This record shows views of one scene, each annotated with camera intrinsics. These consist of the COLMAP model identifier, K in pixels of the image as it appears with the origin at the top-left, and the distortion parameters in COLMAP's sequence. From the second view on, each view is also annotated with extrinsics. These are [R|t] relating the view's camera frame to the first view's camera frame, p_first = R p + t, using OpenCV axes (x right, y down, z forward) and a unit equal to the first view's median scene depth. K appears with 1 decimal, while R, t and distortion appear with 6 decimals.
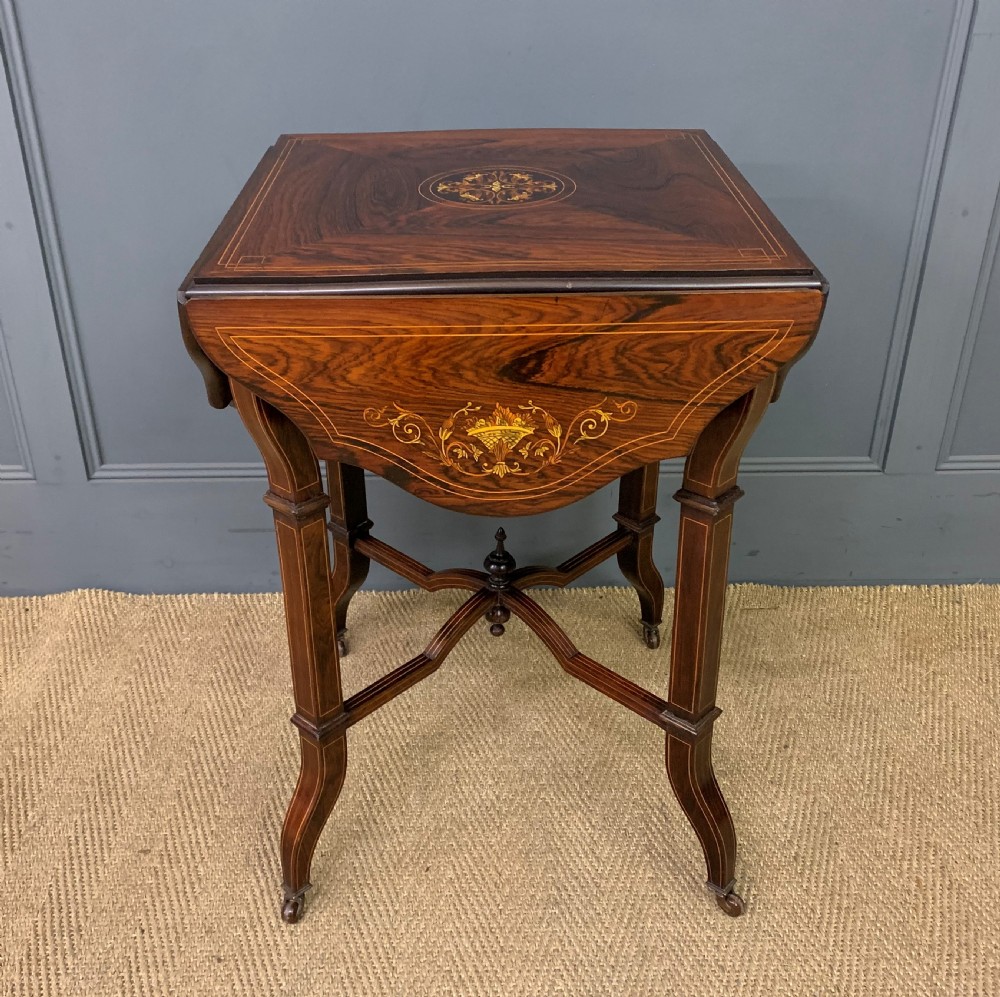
lens RADIAL K [[1152.2, 0, 456.6], [0, 1152.2, 496.9], [0, 0, 1]] dist [0.124944, -0.202523]
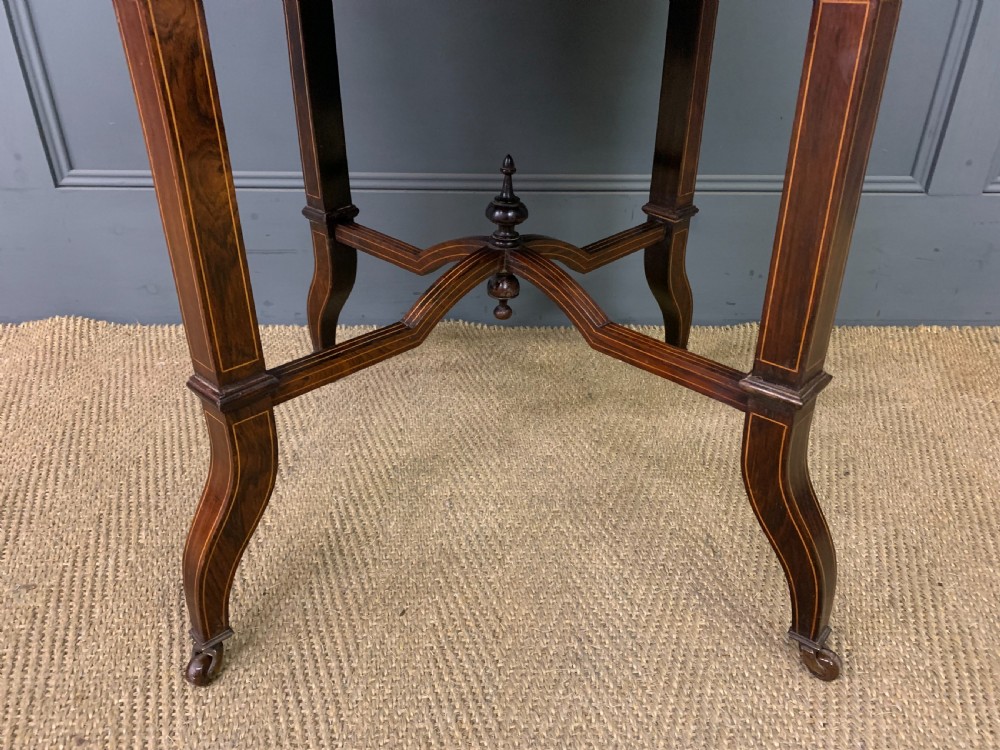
lens RADIAL K [[753.9, 0, 498.4], [0, 753.9, 381.4], [0, 0, 1]] dist [0.040111, -0.007322]
pose [[0.999768, 0.014728, 0.015724, 0.026073], [-0.014583, 0.999850, -0.009298, 0.174763], [-0.015859, 0.009067, 0.999833, 0.511049]]
